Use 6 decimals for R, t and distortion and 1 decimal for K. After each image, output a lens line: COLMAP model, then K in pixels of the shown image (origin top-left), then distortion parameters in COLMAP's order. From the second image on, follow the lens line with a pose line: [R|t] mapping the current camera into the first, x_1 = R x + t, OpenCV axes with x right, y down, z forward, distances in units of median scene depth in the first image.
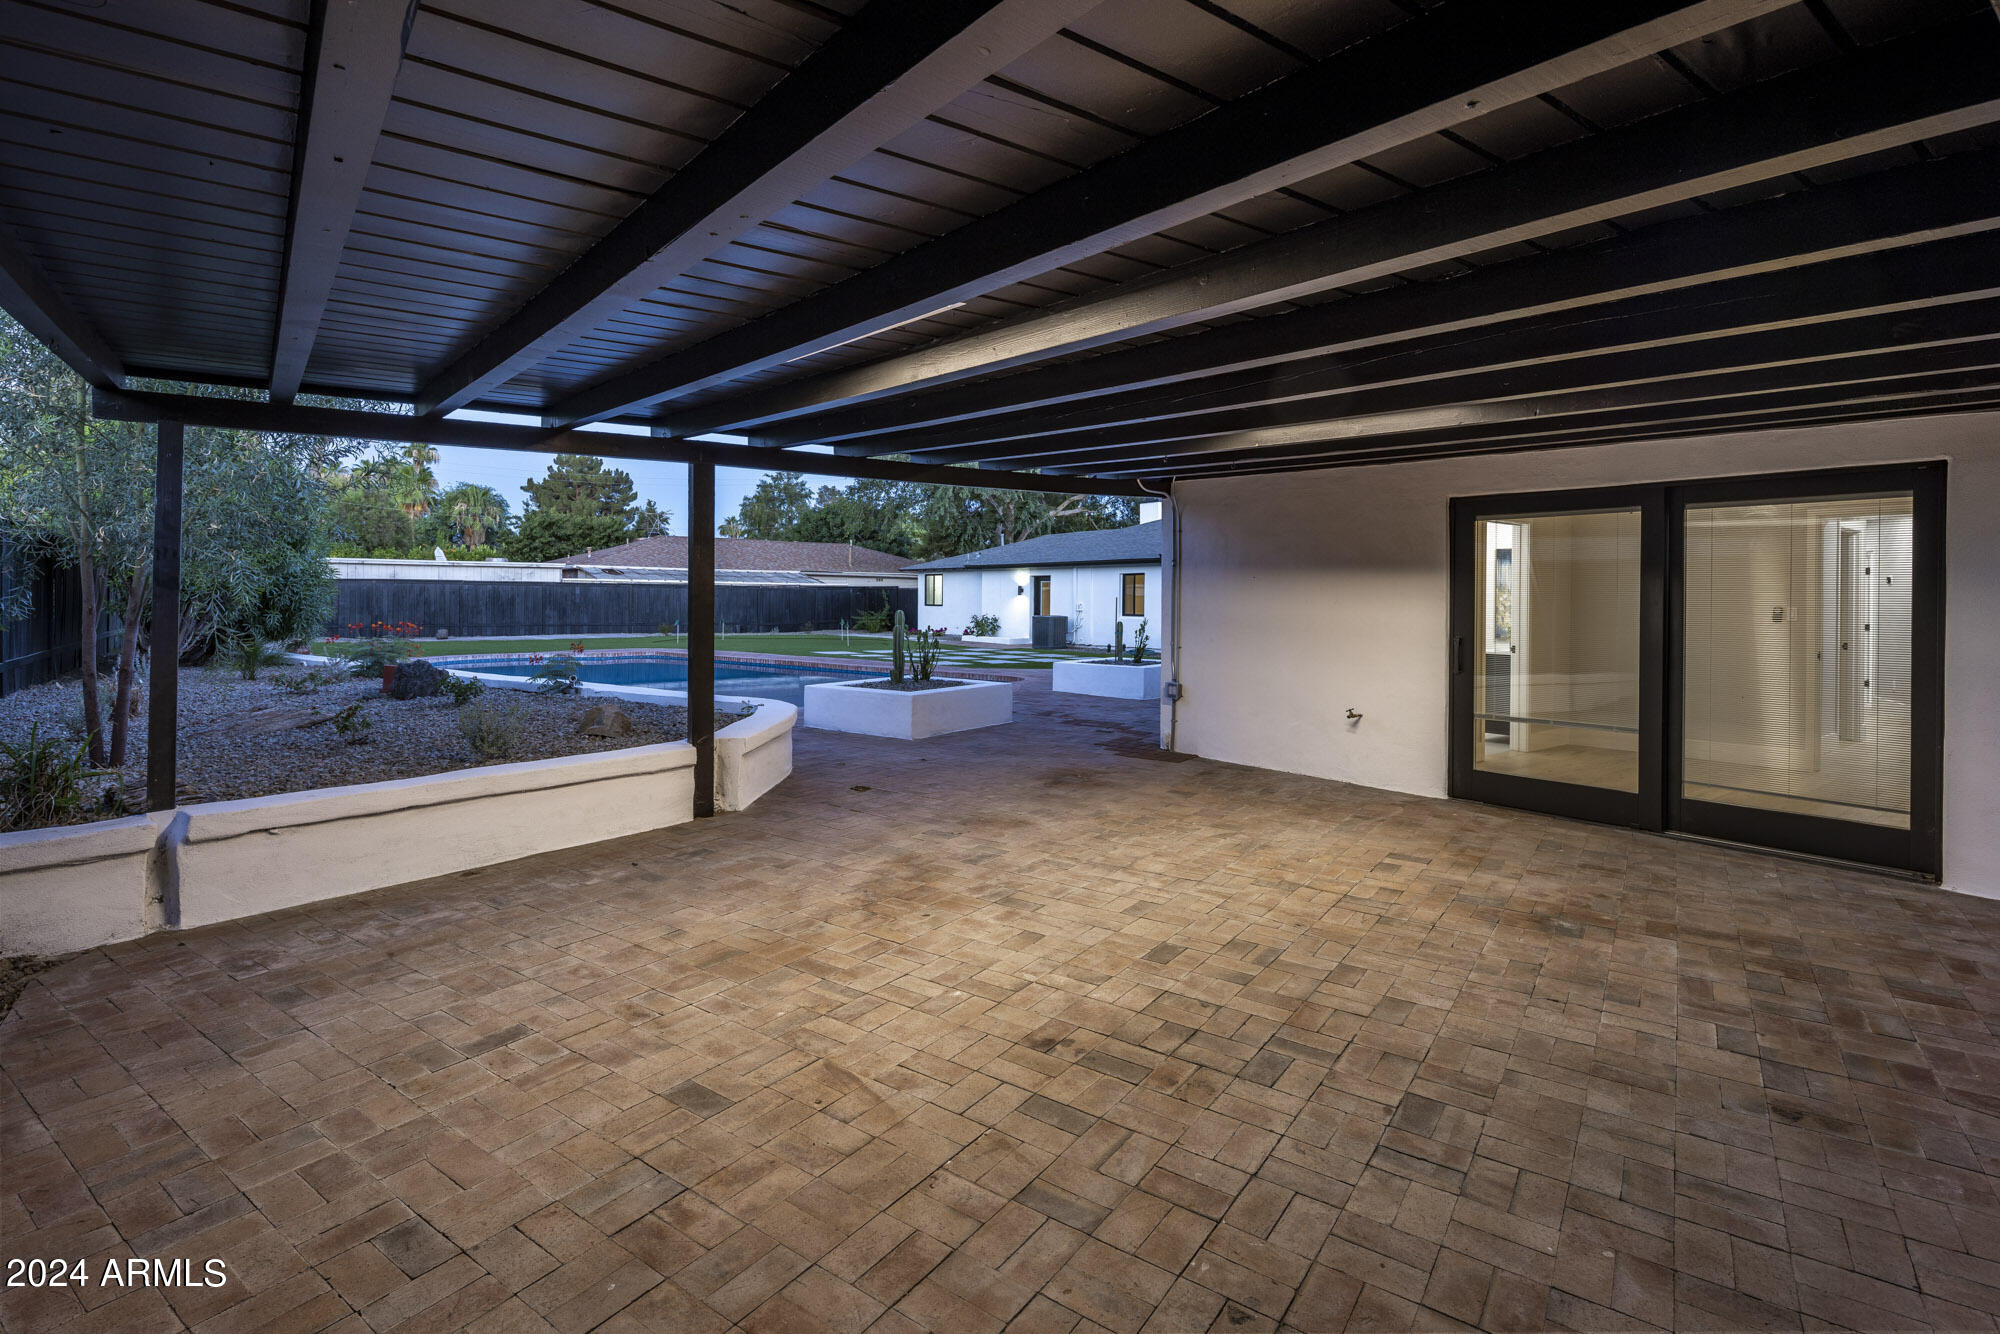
lens RADIAL K [[962.3, 0, 988.0], [0, 962.3, 605.4], [0, 0, 1]] dist [0.008971, -0.005481]
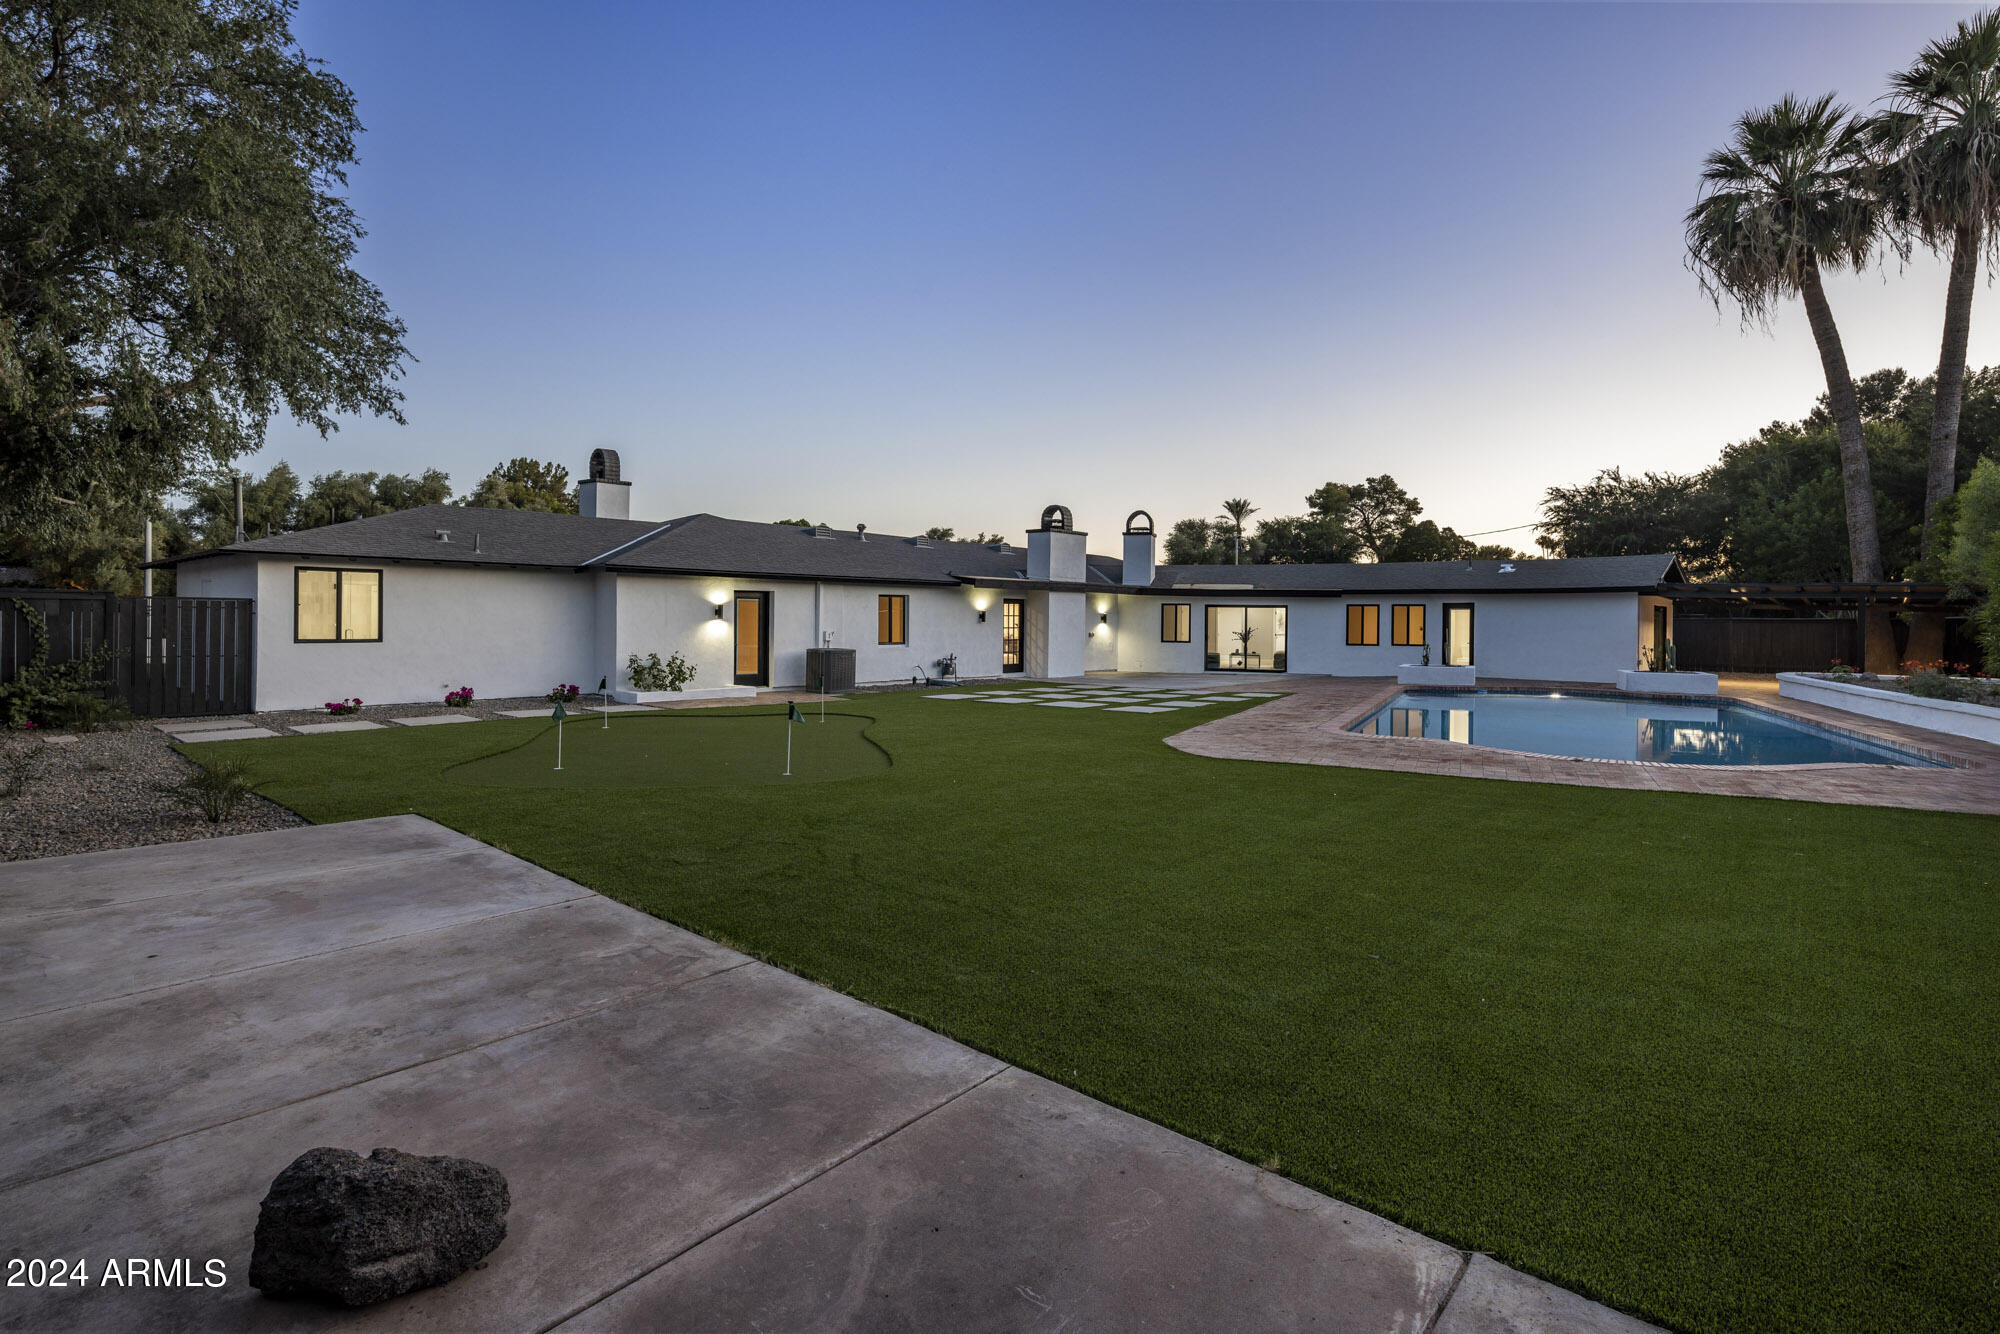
lens RADIAL K [[962.3, 0, 997.6], [0, 962.3, 622.5], [0, 0, 1]] dist [0.008971, -0.005481]
pose [[-0.184219, -0.012632, 0.982804, -0.519248], [-0.002800, 0.999920, 0.012327, -0.014056], [-0.982881, -0.000481, -0.184239, 0.775256]]
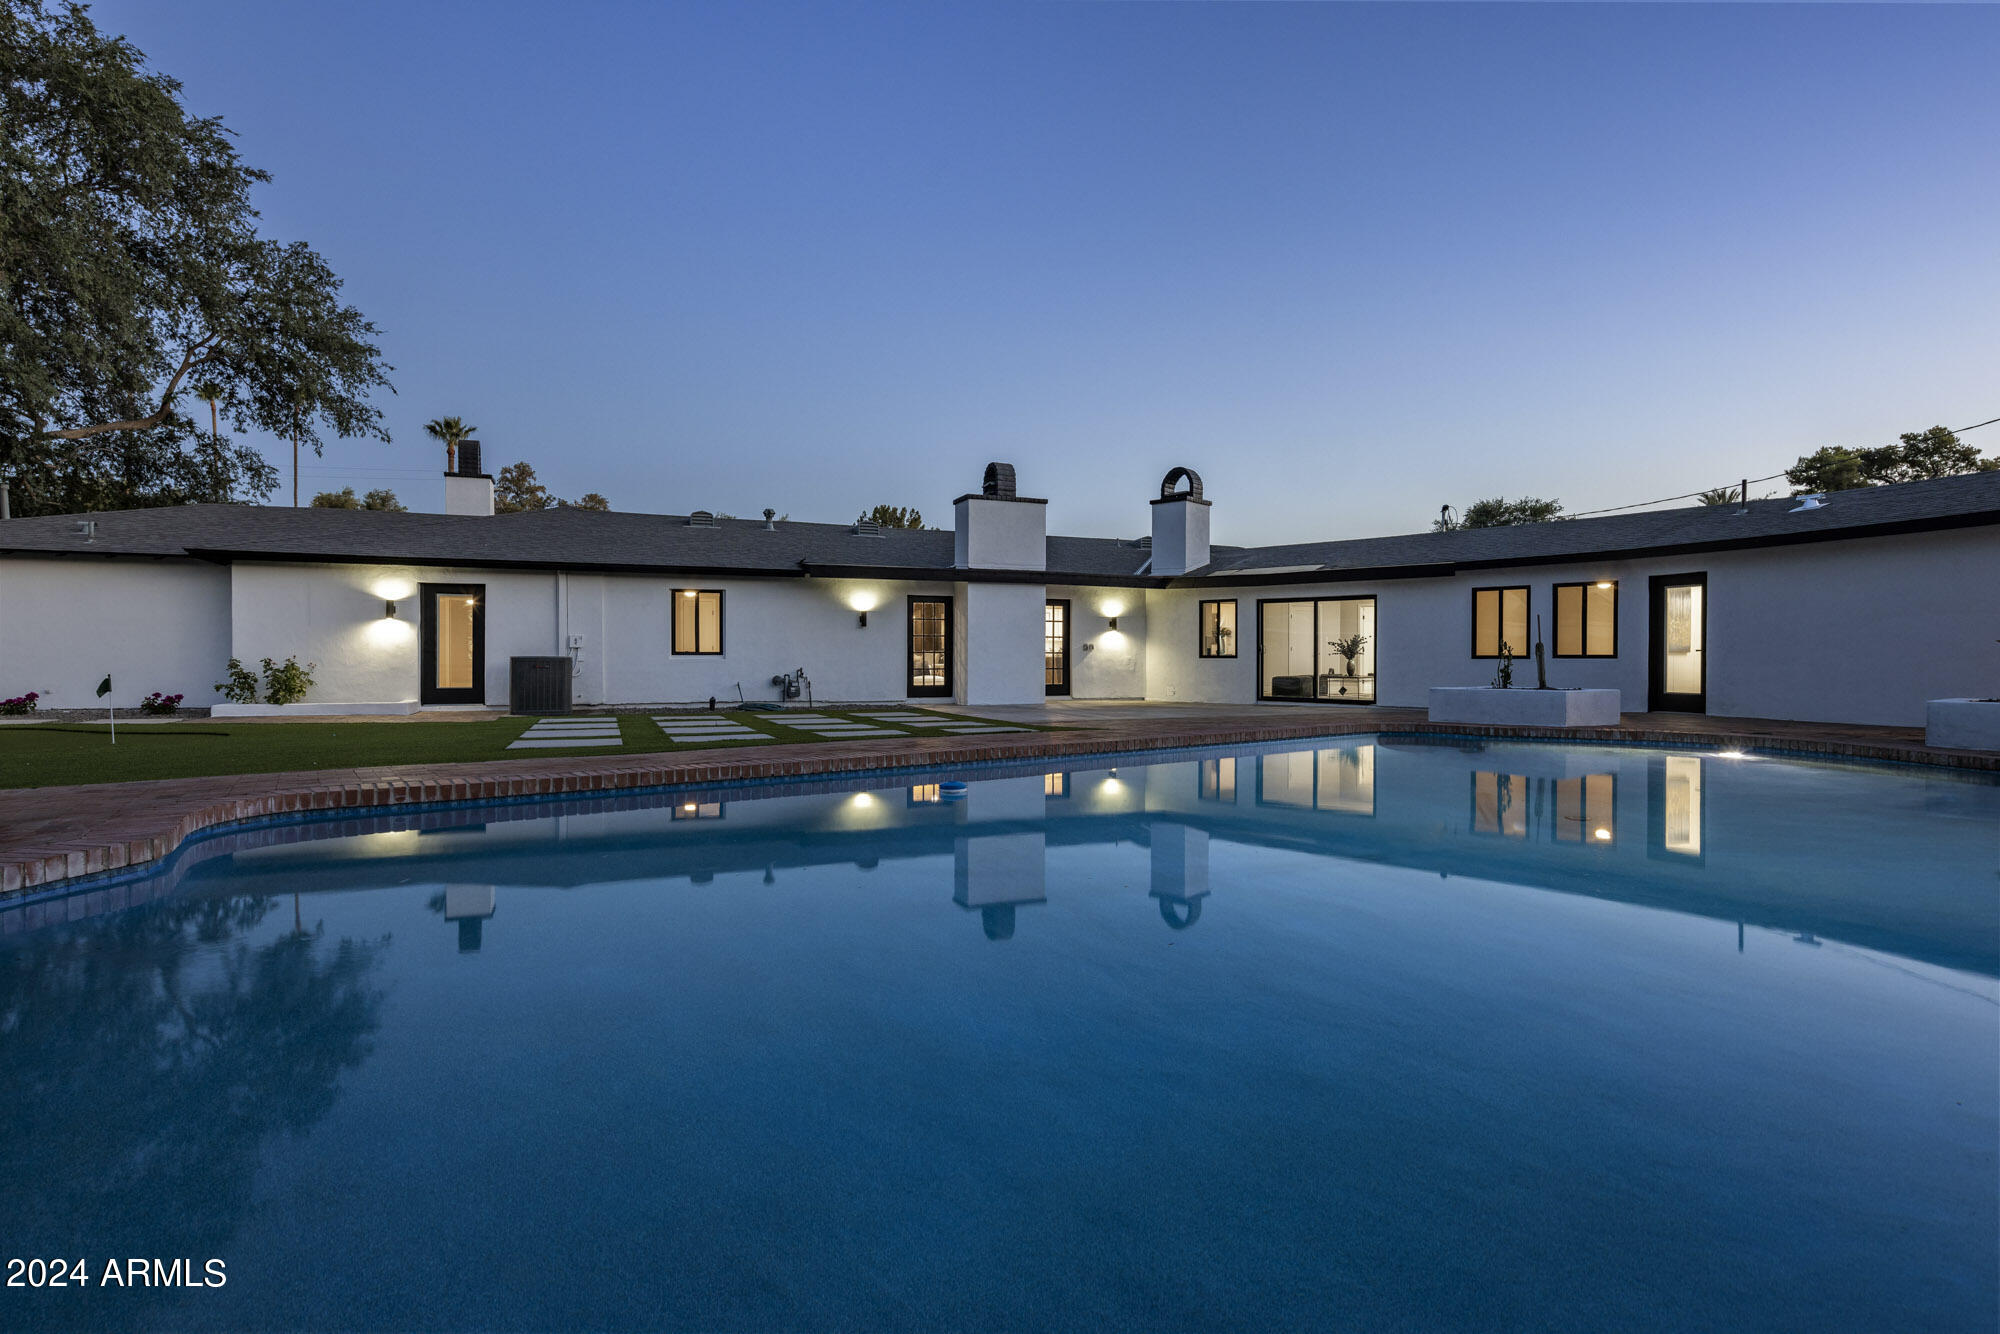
lens RADIAL K [[962.3, 0, 1000.8], [0, 962.3, 660.3], [0, 0, 1]] dist [0.008971, -0.005481]
pose [[0.272130, -0.009407, 0.962215, -0.308032], [0.007232, 0.999944, 0.007730, 0.008239], [-0.962233, 0.004855, 0.272183, 0.452998]]
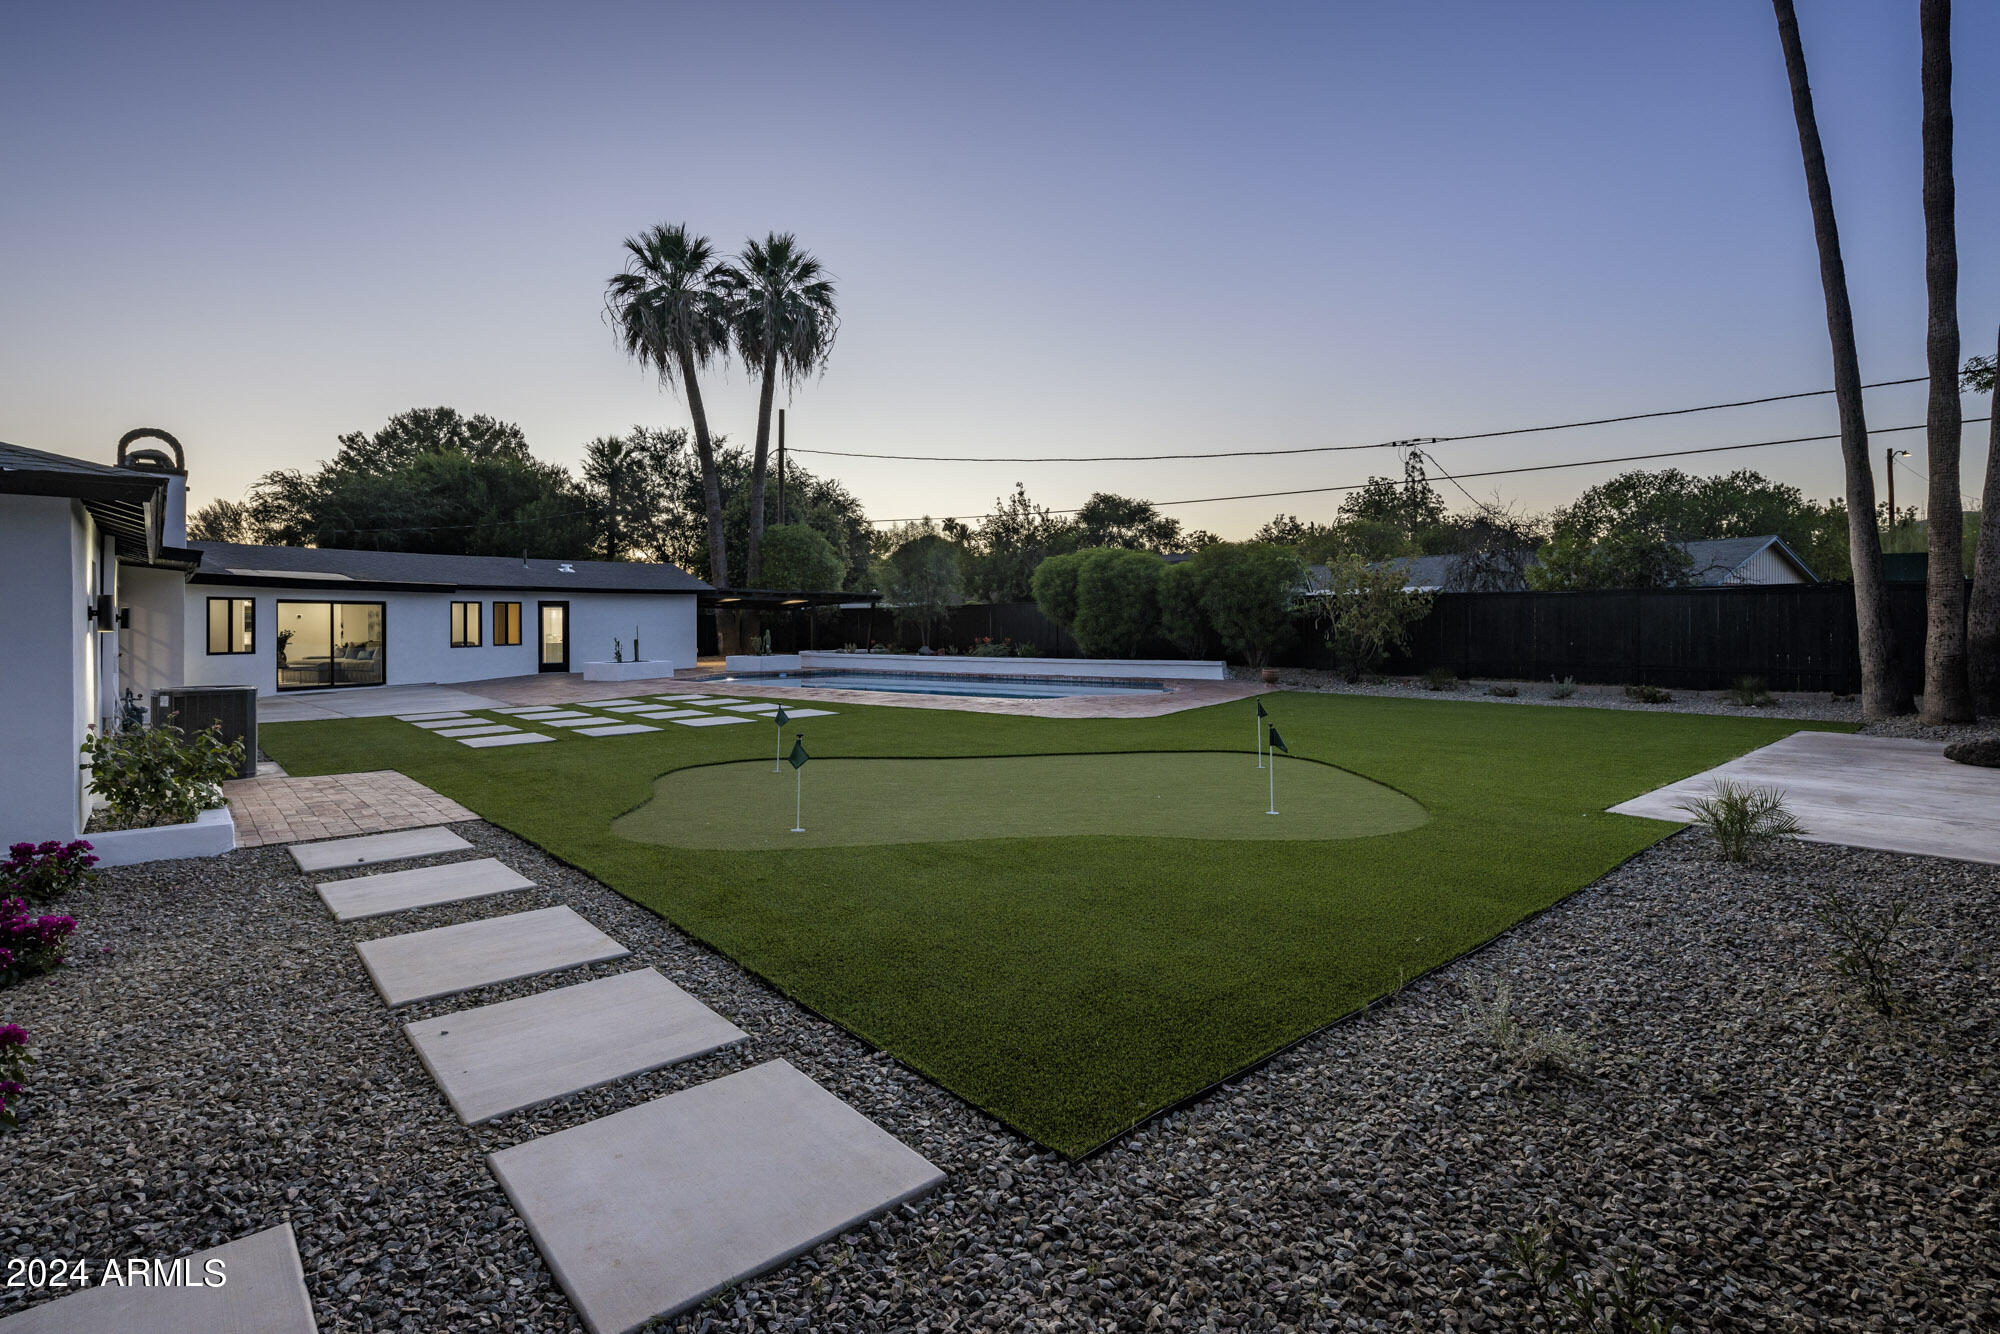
lens RADIAL K [[962.3, 0, 992.7], [0, 962.3, 629.3], [0, 0, 1]] dist [0.008971, -0.005481]
pose [[-0.998335, -0.004342, -0.057525, -0.161550], [-0.005397, 0.999820, 0.018195, -0.014442], [0.057435, 0.018475, -0.998178, 1.055210]]
